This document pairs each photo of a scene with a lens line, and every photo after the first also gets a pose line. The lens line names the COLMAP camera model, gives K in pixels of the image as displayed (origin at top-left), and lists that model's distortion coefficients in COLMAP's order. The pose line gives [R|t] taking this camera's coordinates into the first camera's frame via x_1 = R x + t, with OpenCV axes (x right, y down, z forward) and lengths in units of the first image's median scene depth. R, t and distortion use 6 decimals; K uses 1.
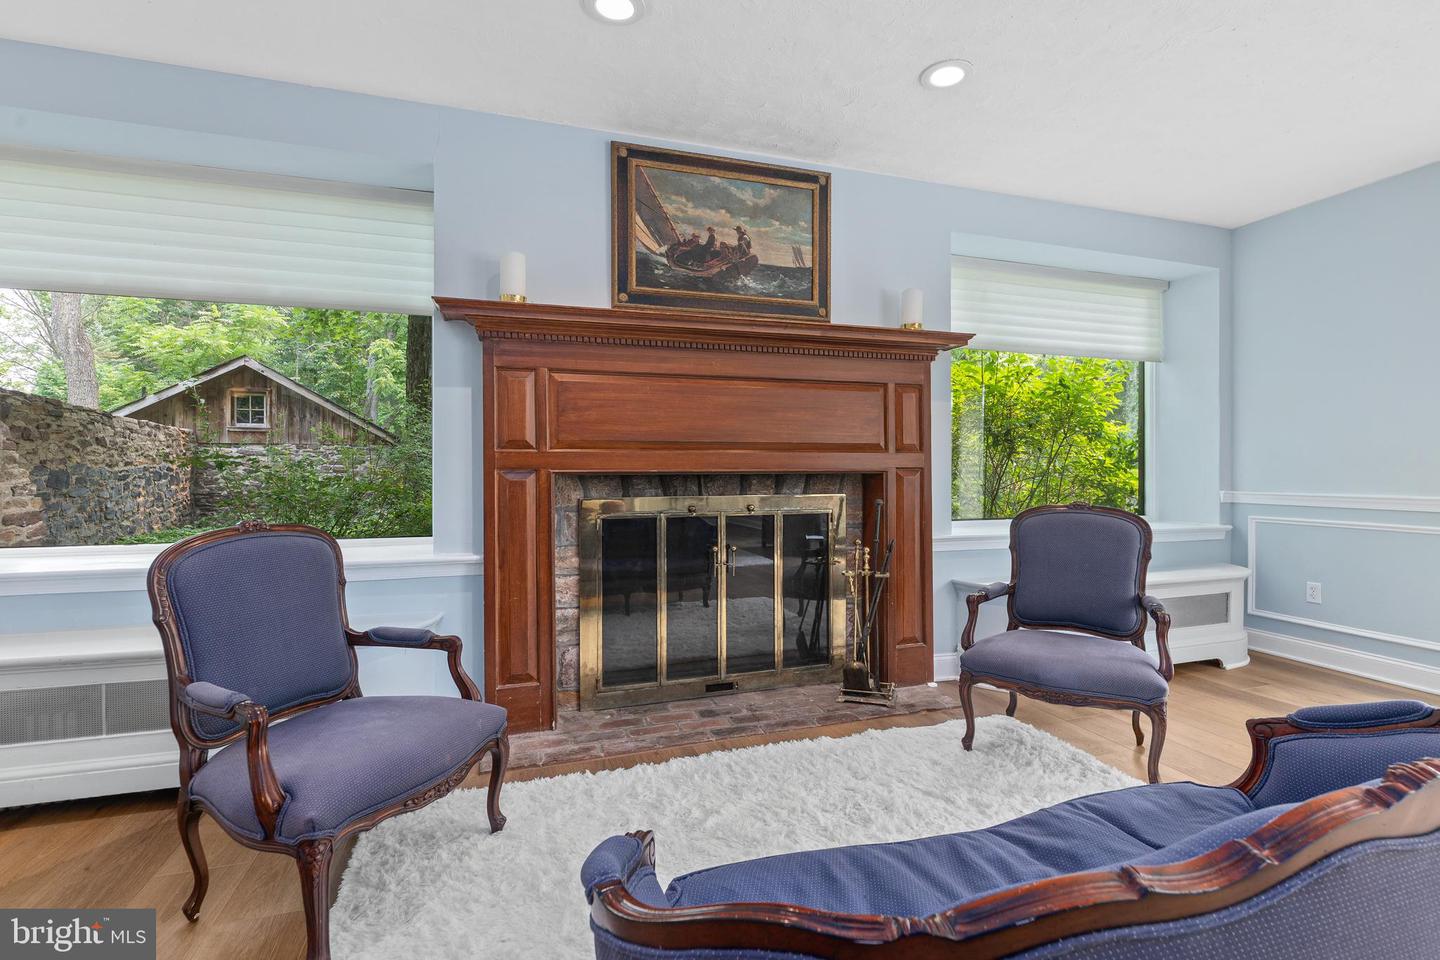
lens RADIAL K [[569.8, 0, 712.0], [0, 569.8, 472.8], [0, 0, 1]] dist [0.003337, 0.000109]
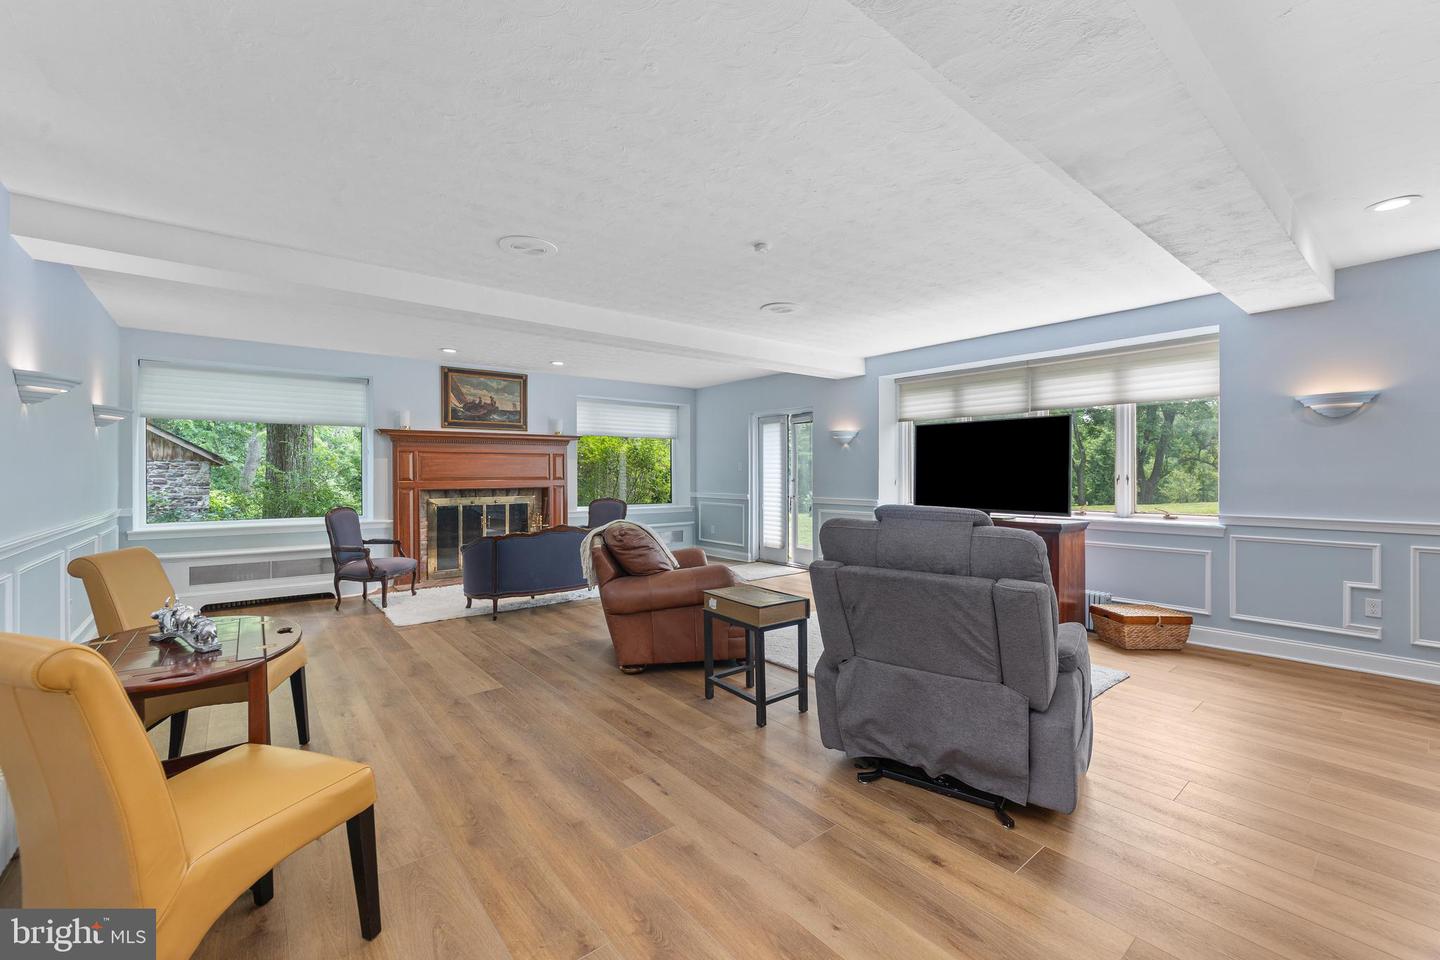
lens RADIAL K [[587.5, 0, 669.1], [0, 587.5, 467.2], [0, 0, 1]] dist [-0.000654, -0.000039]
pose [[0.951456, 0.000359, 0.307785, -0.006142], [0.002750, 0.999949, -0.009667, -0.070294], [-0.307773, 0.010044, 0.951407, -1.839130]]
